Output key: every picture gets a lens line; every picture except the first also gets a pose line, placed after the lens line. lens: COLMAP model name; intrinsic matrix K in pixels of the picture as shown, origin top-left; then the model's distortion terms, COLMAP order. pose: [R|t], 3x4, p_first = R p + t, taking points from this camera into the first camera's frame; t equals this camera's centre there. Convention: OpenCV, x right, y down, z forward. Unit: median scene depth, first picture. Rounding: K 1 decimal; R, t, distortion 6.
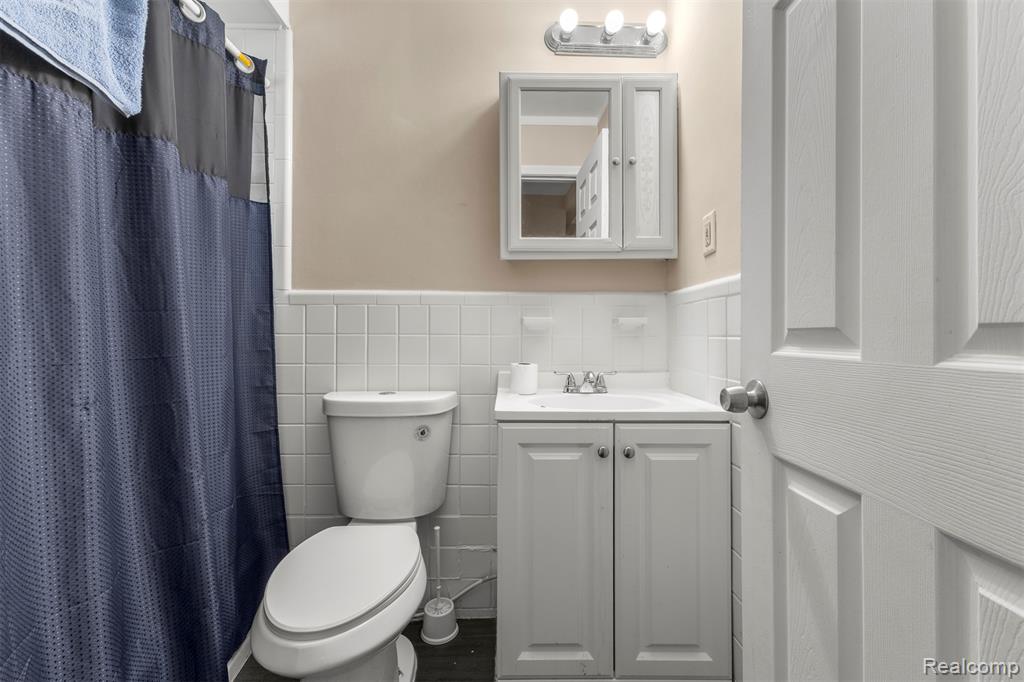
lens RADIAL K [[430.0, 0, 525.0], [0, 430.0, 337.9], [0, 0, 1]] dist [0.010268, -0.000511]
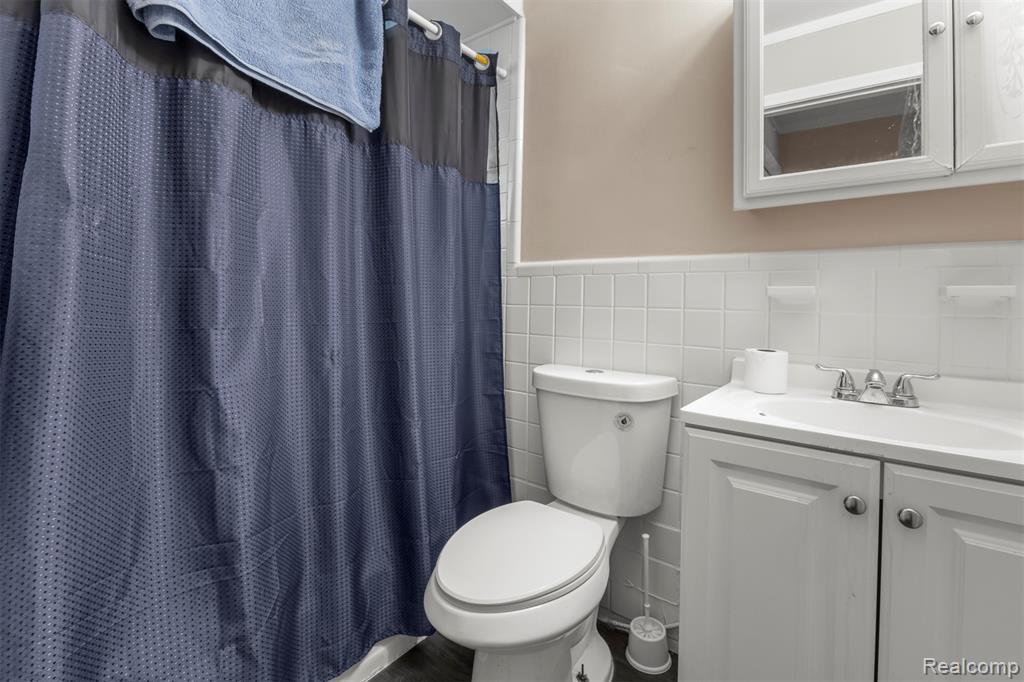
lens RADIAL K [[452.9, 0, 511.8], [0, 452.9, 306.6], [0, 0, 1]] dist [-0.013744, 0.000230]
pose [[0.780501, 0.016447, -0.624938, 0.143129], [-0.021813, 0.999762, -0.000932, -0.003883], [0.624774, 0.014359, 0.780674, 0.142707]]
